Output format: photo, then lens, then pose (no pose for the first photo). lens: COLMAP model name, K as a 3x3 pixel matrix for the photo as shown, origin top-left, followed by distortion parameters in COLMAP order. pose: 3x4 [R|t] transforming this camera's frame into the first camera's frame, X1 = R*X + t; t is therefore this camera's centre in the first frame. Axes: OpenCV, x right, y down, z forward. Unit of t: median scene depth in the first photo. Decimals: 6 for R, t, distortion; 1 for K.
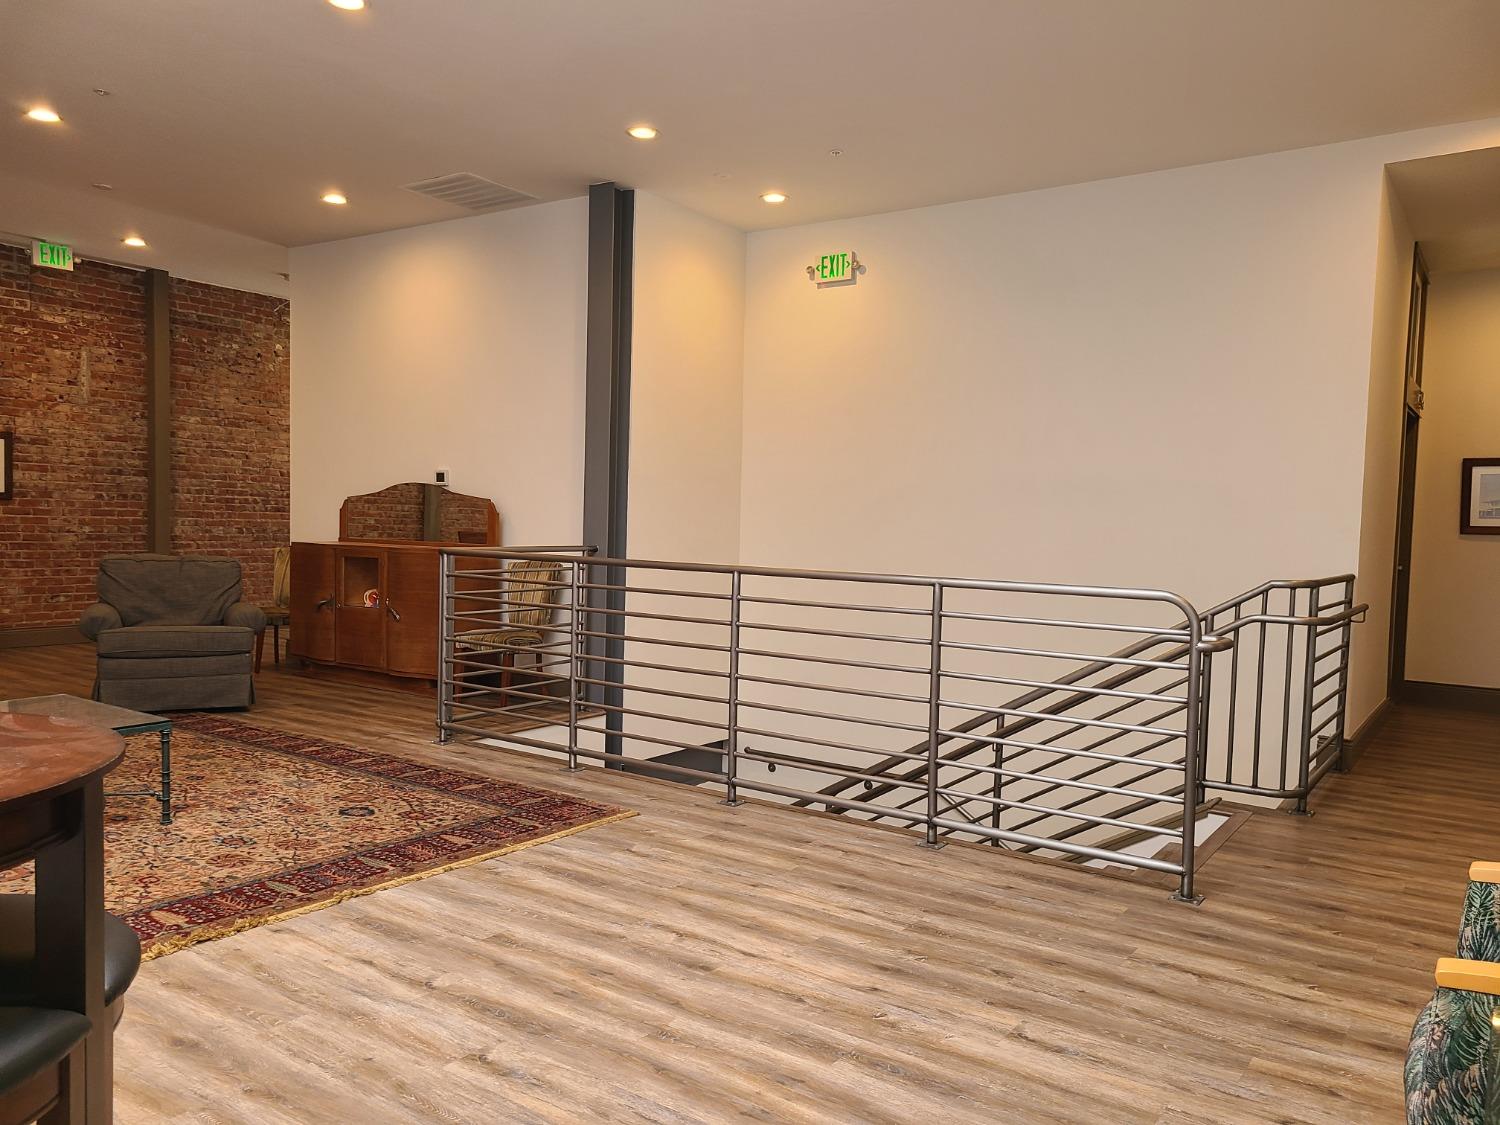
lens RADIAL K [[1127.1, 0, 744.6], [0, 1127.1, 571.4], [0, 0, 1]] dist [0.043775, -0.045561]
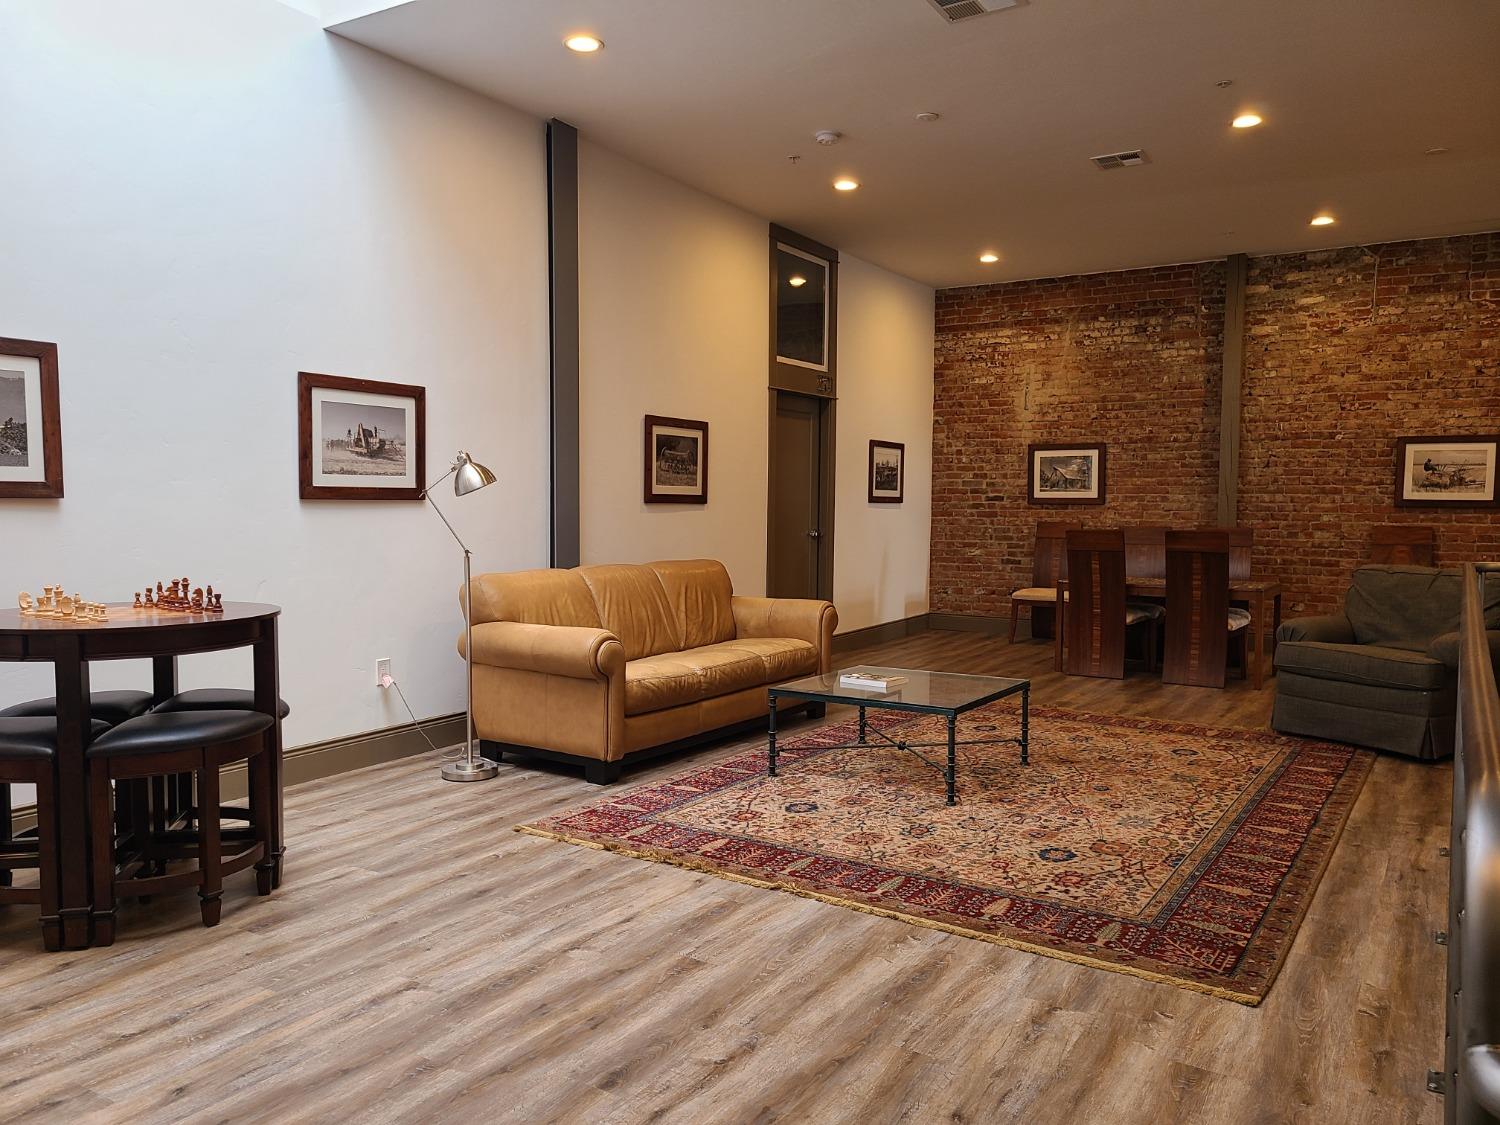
lens RADIAL K [[1127.1, 0, 749.5], [0, 1127.1, 560.6], [0, 0, 1]] dist [0.043775, -0.045561]
pose [[0.049786, 0.028732, -0.998347, 0.555992], [-0.057640, 0.998003, 0.025847, -0.021921], [0.997095, 0.056258, 0.051342, 0.792761]]
